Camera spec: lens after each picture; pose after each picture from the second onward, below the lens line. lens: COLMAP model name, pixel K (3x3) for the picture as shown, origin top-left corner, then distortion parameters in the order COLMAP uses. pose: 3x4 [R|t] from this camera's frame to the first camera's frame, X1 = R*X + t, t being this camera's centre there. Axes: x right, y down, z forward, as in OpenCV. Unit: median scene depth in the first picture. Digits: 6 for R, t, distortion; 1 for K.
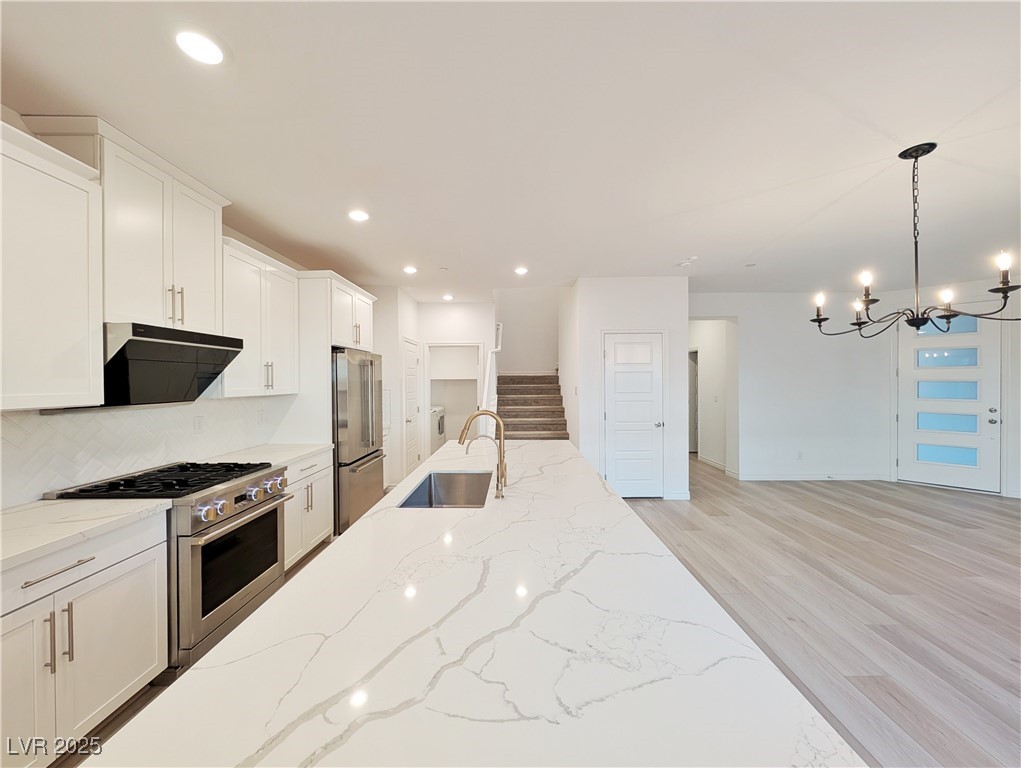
lens RADIAL K [[384.5, 0, 519.8], [0, 384.5, 382.6], [0, 0, 1]] dist [0.005593, -0.000154]
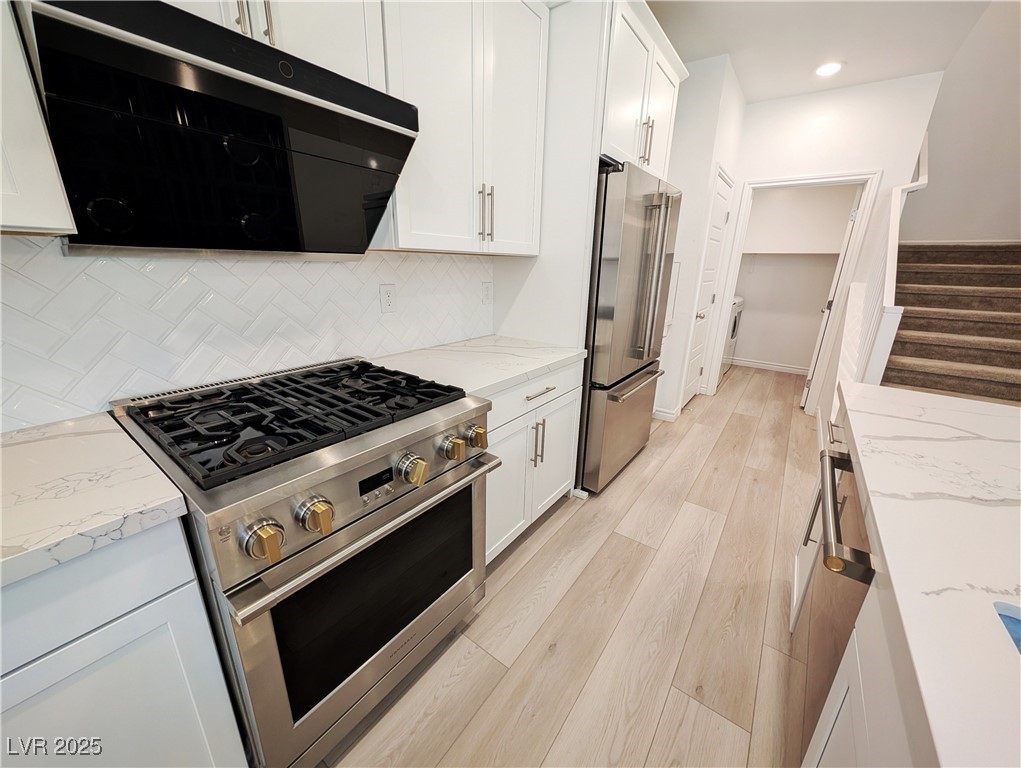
lens RADIAL K [[384.5, 0, 514.0], [0, 384.5, 382.3], [0, 0, 1]] dist [0.005593, -0.000154]
pose [[0.795421, 0.203297, -0.570943, -0.247697], [-0.030700, 0.954367, 0.297054, 0.040813], [0.605280, -0.218755, 0.765364, 0.516883]]
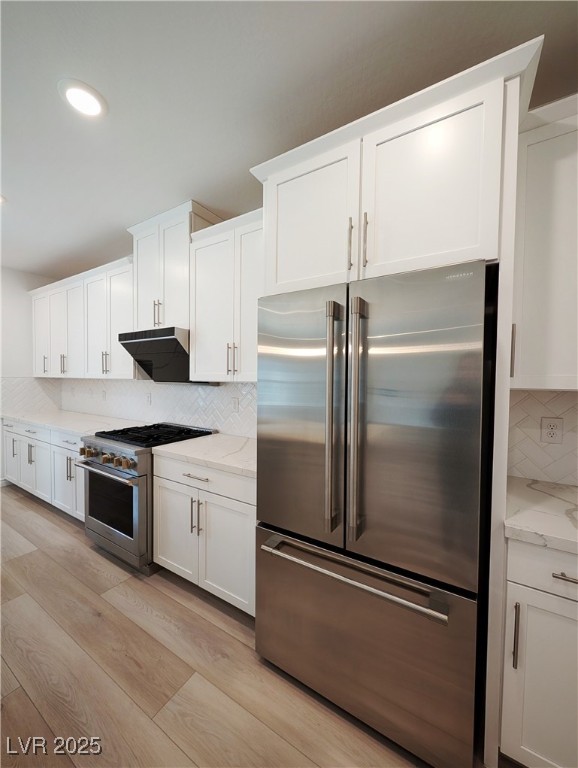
lens RADIAL K [[289.2, 0, 286.4], [0, 289.2, 387.6], [0, 0, 1]] dist [0.005593, -0.000154]
pose [[-0.534865, 0.027403, -0.844493, -0.152853], [-0.011989, 0.999127, 0.040014, 0.016896], [0.844853, 0.031526, -0.534069, 1.324297]]
